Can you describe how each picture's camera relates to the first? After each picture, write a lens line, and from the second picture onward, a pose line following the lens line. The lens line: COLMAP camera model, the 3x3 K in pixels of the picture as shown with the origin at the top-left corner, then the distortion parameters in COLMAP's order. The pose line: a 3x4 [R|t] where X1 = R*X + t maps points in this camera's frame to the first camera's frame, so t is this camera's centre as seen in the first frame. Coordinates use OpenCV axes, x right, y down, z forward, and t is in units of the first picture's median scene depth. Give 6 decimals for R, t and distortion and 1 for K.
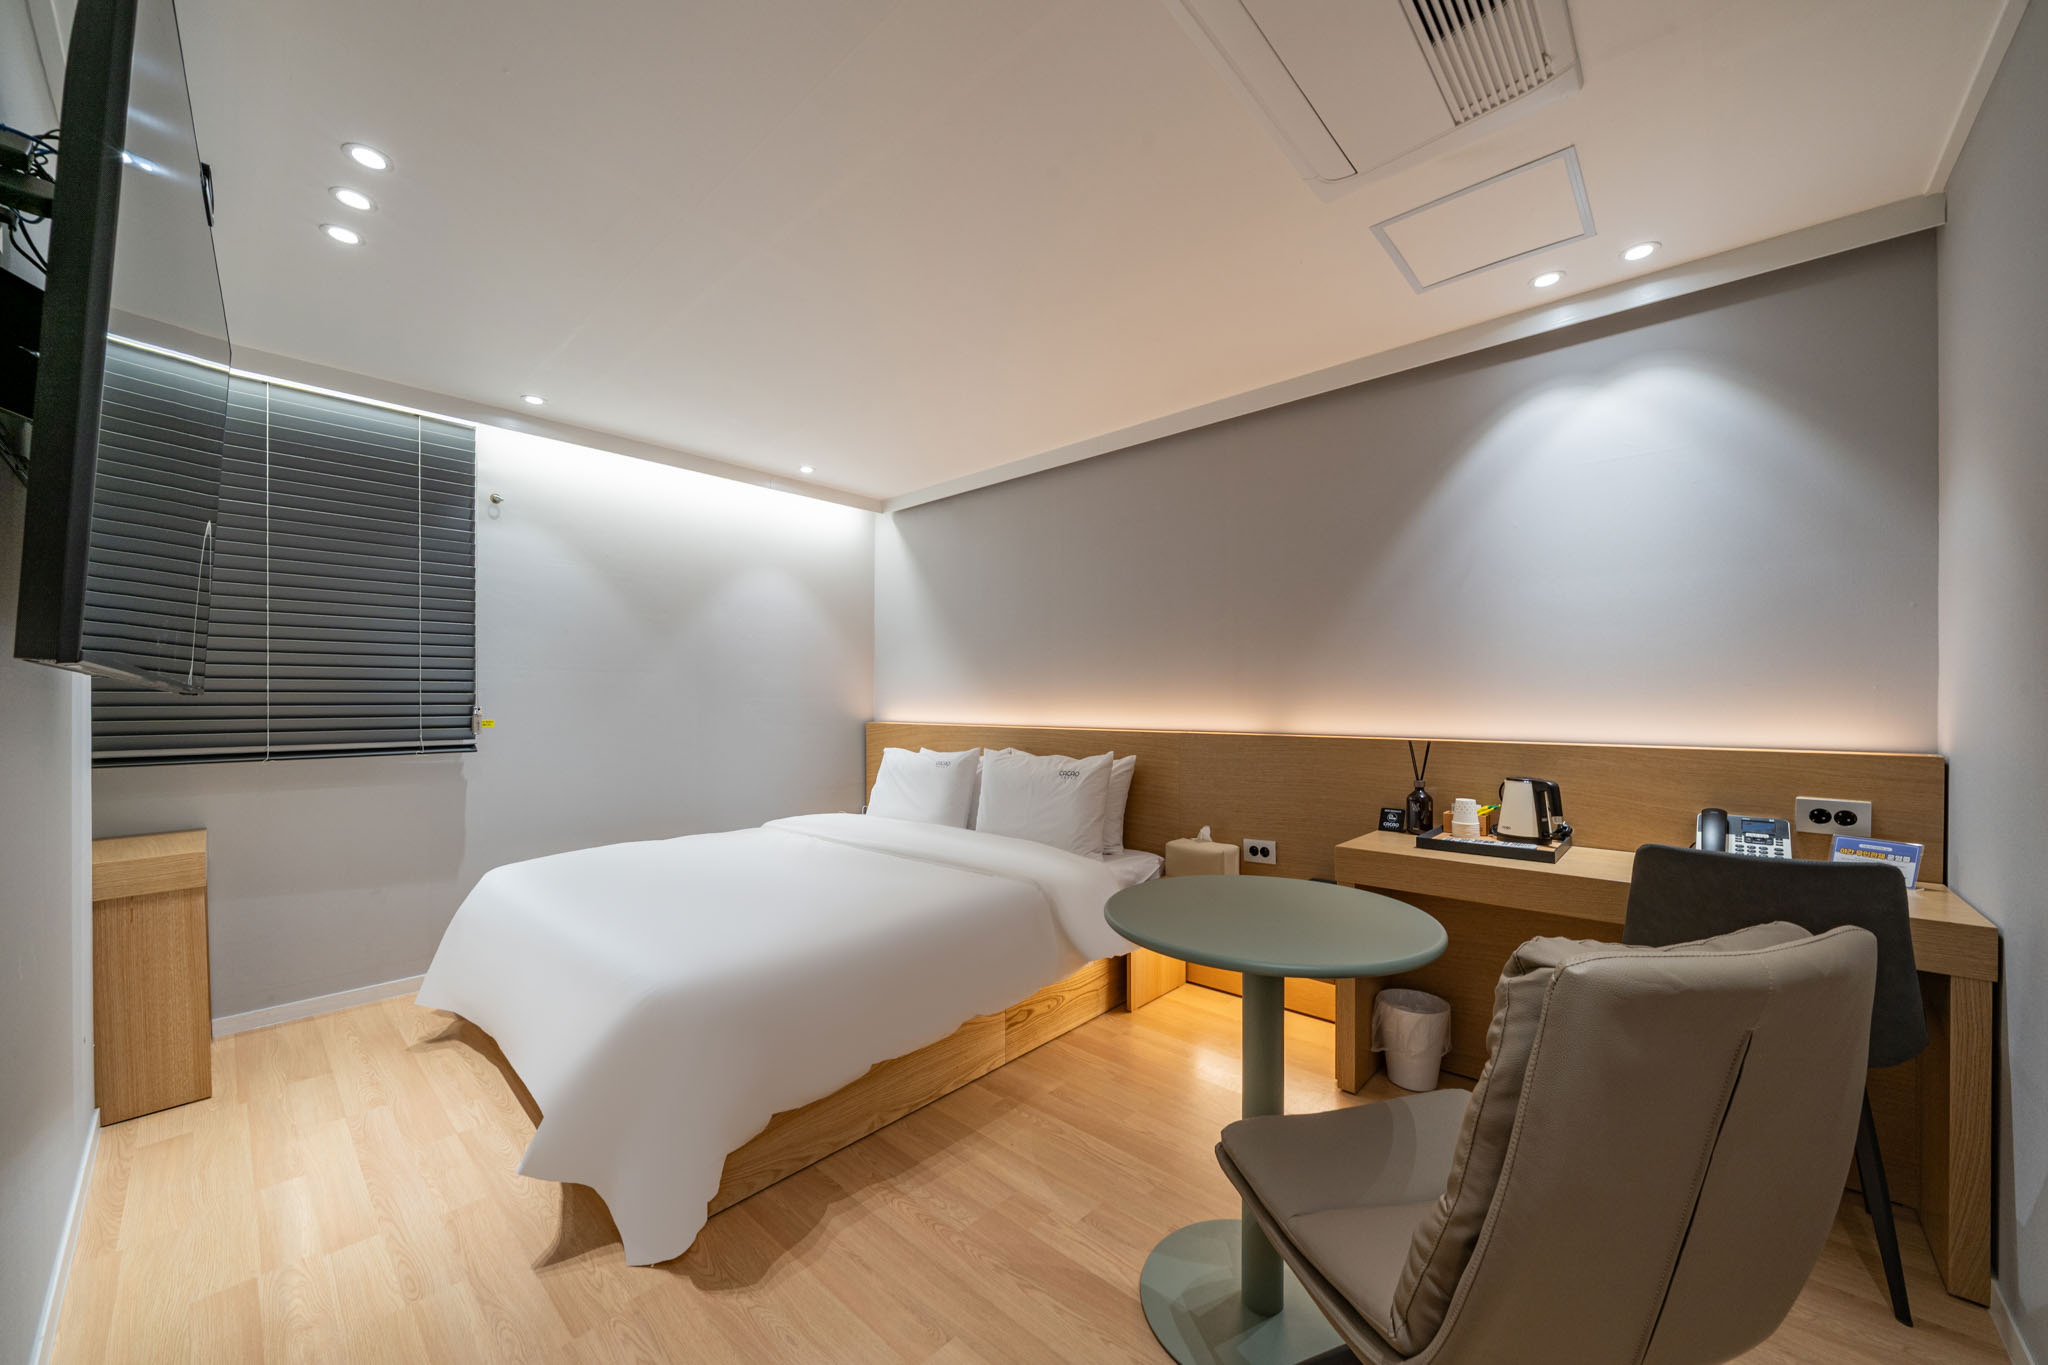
lens RADIAL K [[732.2, 0, 1011.3], [0, 732.2, 695.3], [0, 0, 1]] dist [0.000004, 0.000024]
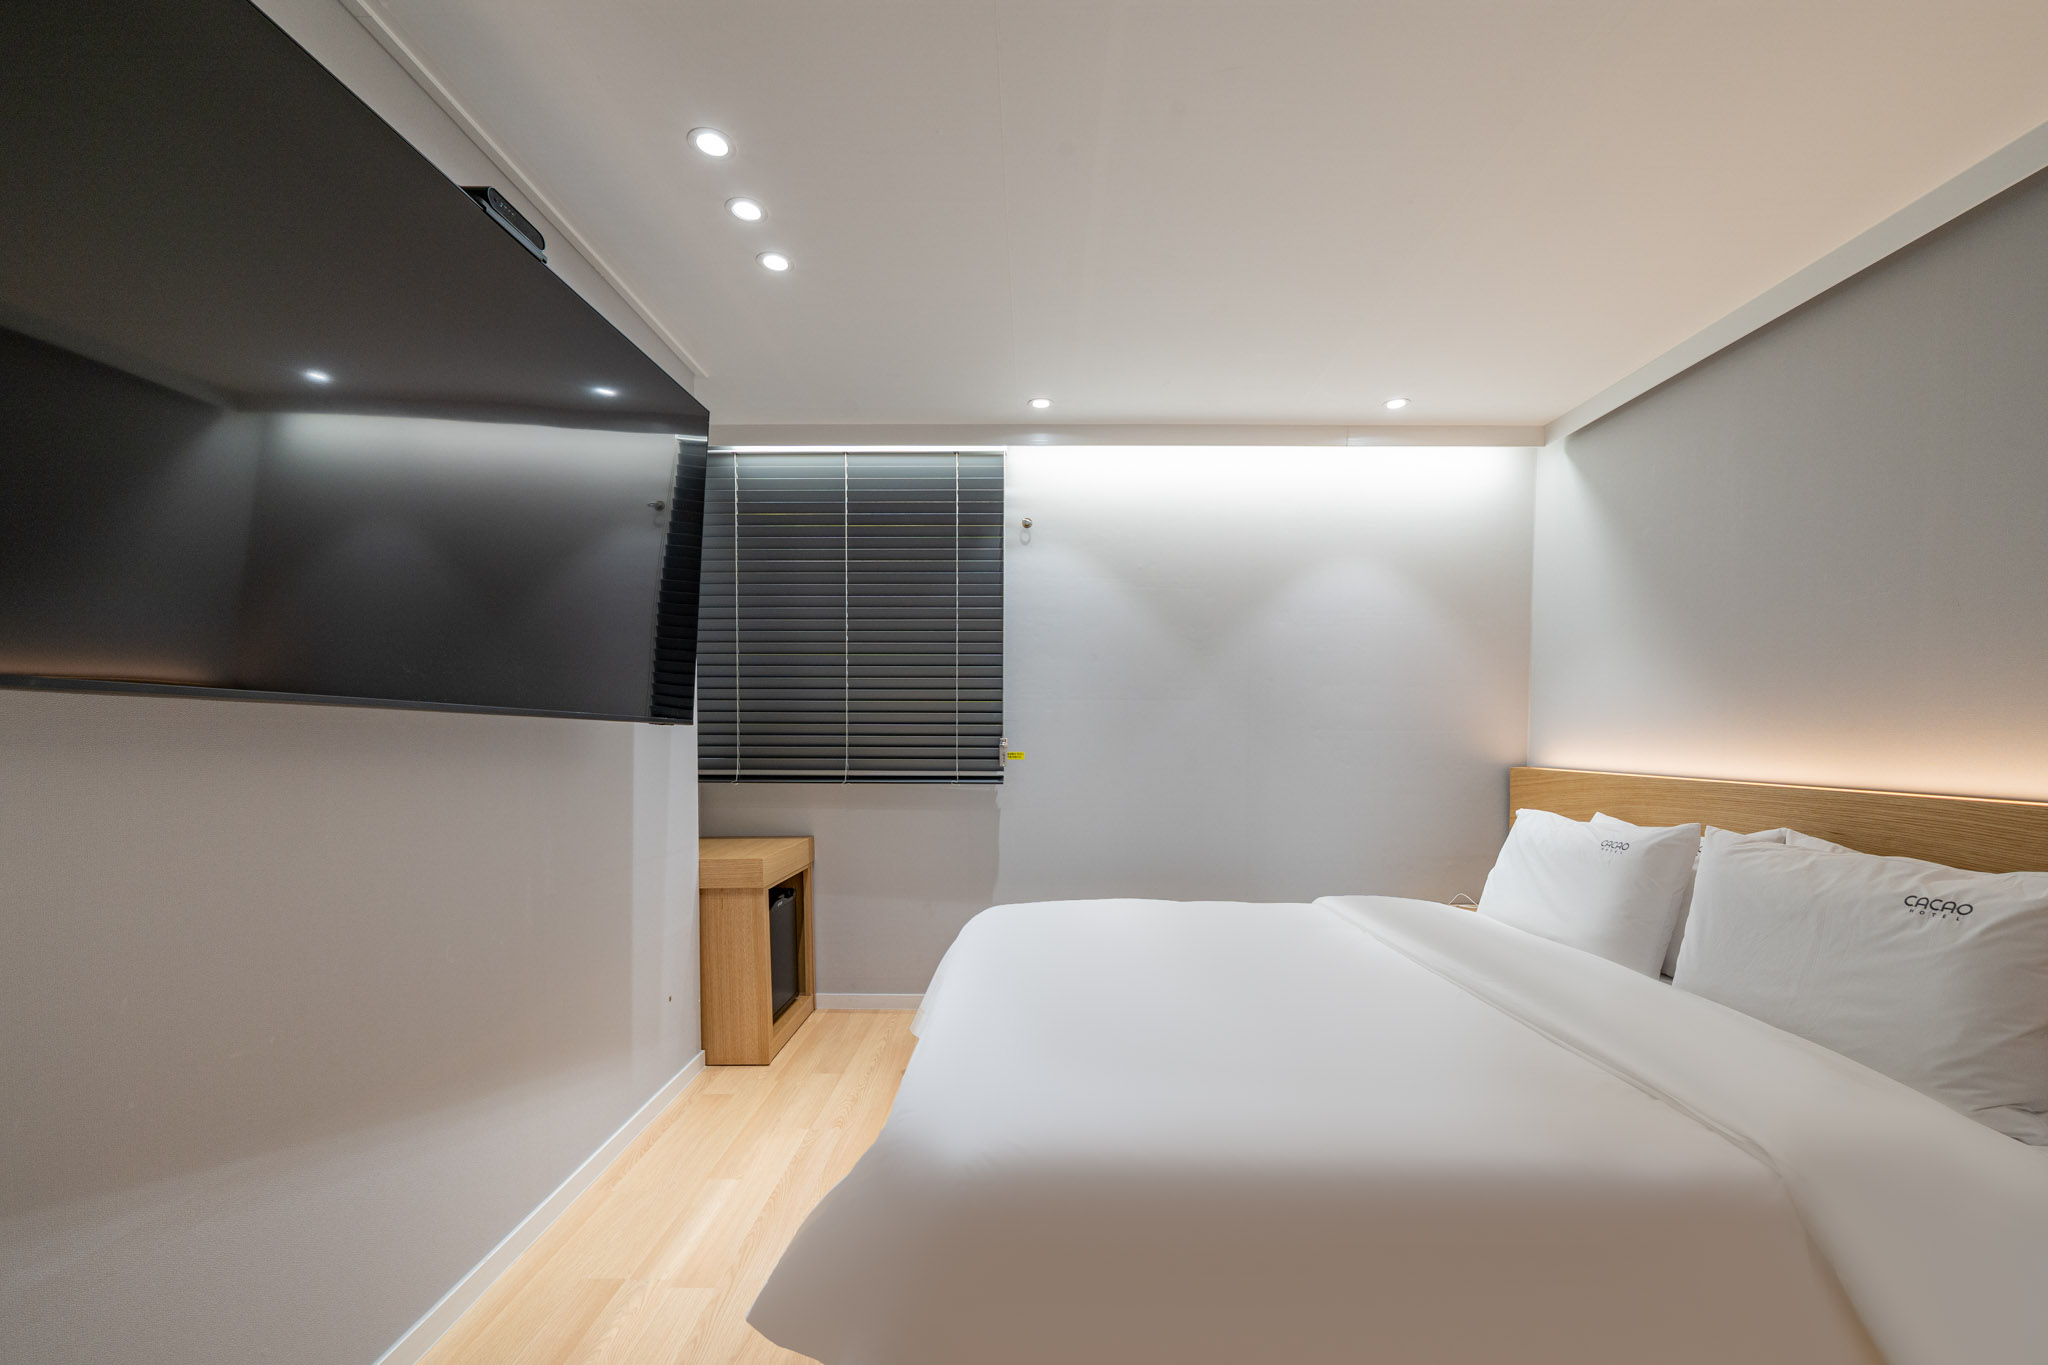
lens RADIAL K [[773.4, 0, 1023.0], [0, 773.4, 753.9], [0, 0, 1]] dist [0.001846, -0.004021]
pose [[0.655191, 0.022671, -0.755123, 0.073053], [0.000302, 0.999542, 0.030272, 0.005164], [0.755463, -0.020062, 0.654884, 0.335166]]
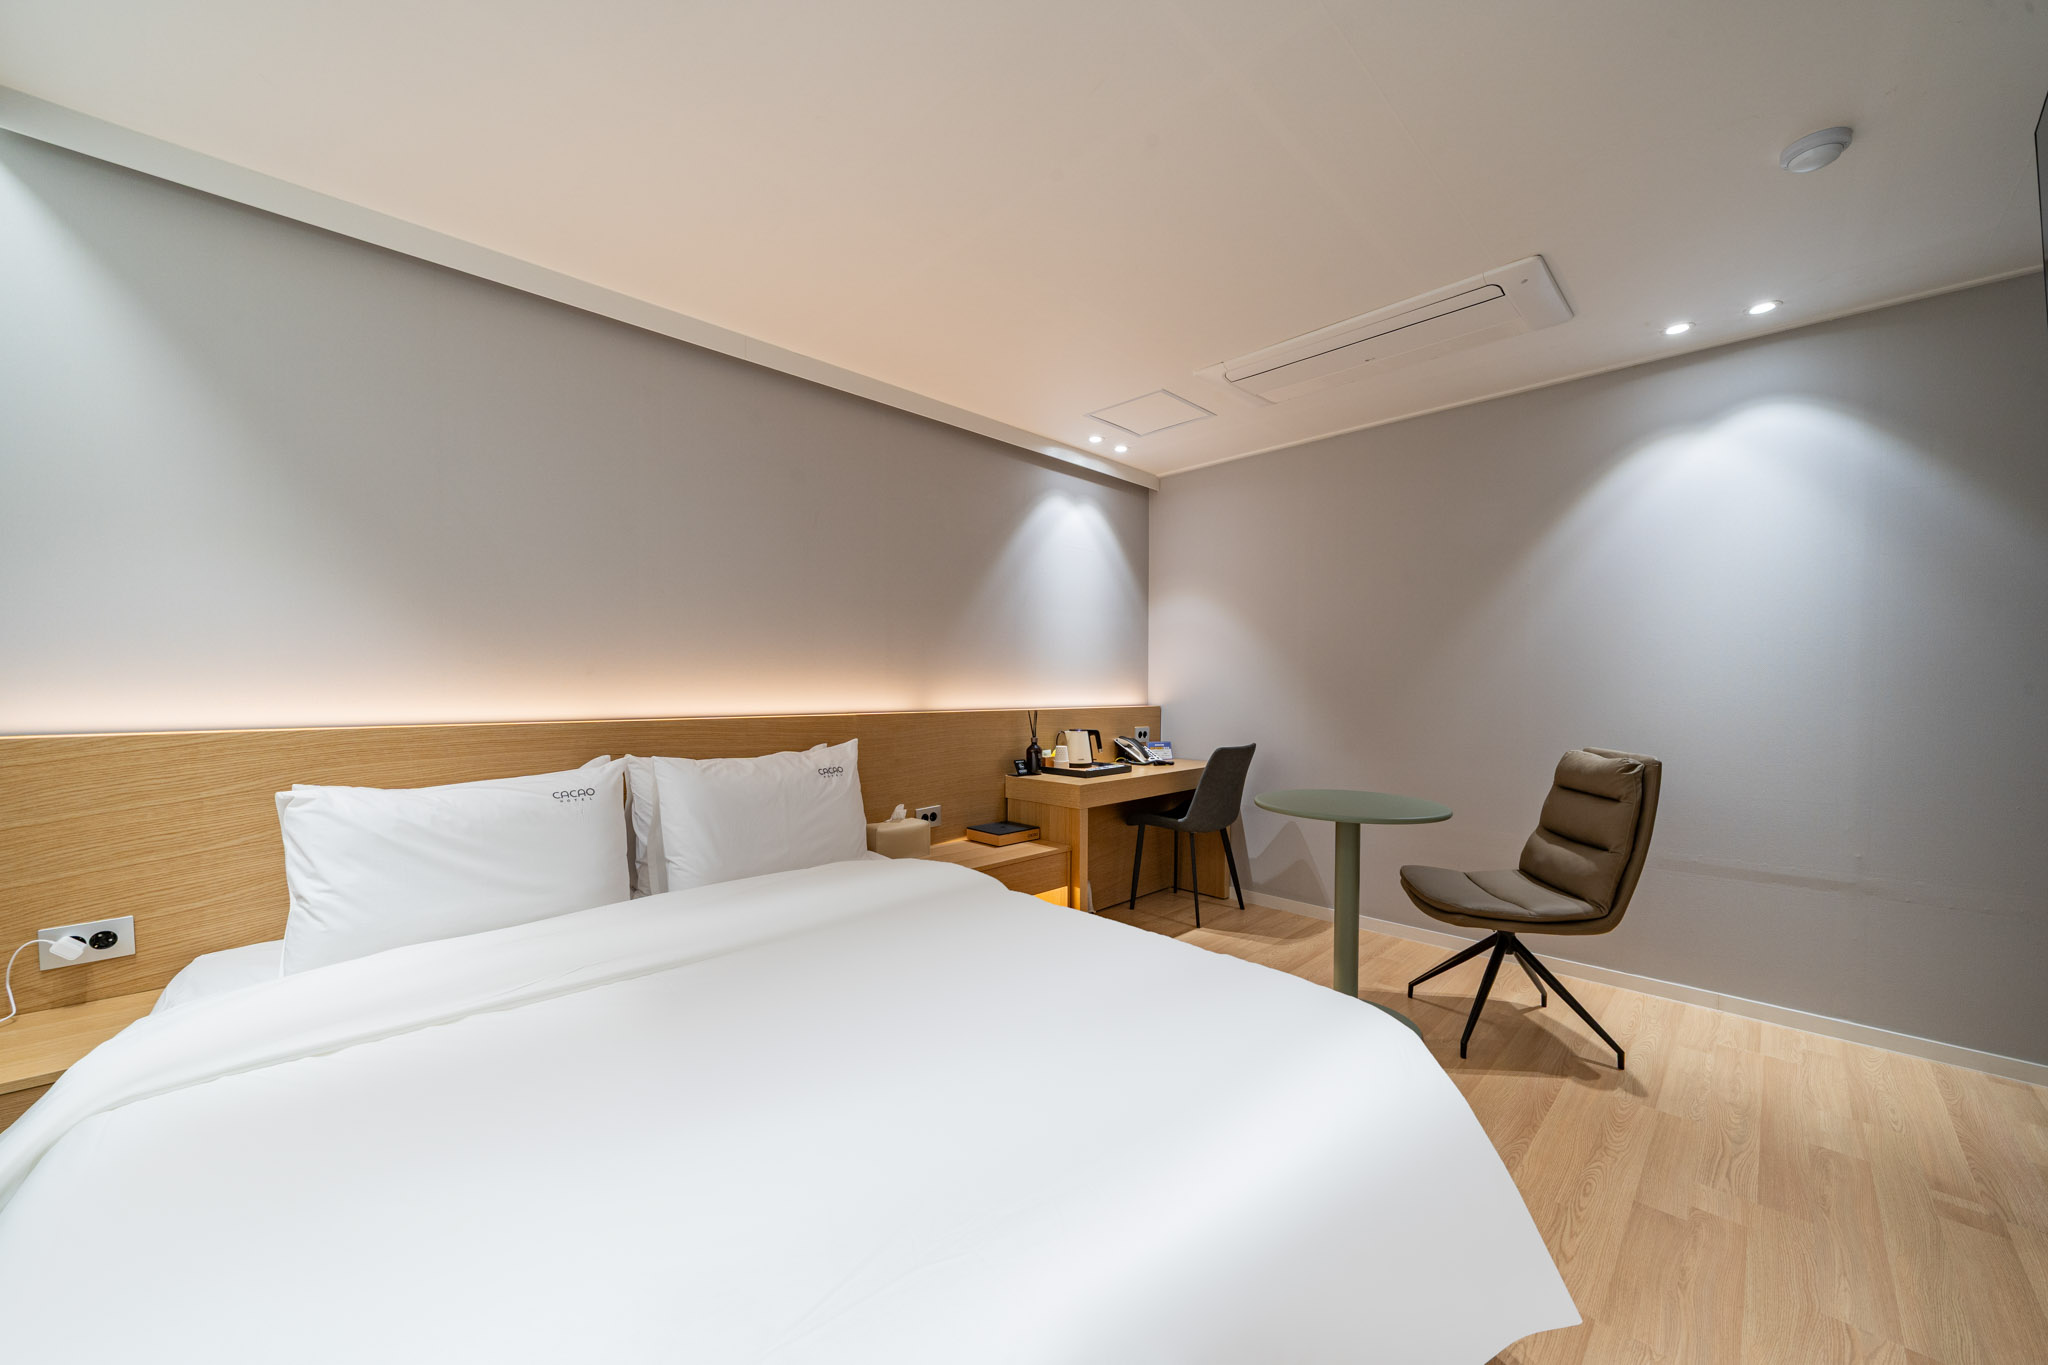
lens RADIAL K [[732.2, 0, 1011.3], [0, 732.2, 695.3], [0, 0, 1]] dist [0.000004, 0.000024]
pose [[0.071185, -0.013368, 0.997374, -0.773714], [-0.011769, 0.999829, 0.014241, 0.011276], [-0.997394, -0.012752, 0.071015, 0.818536]]
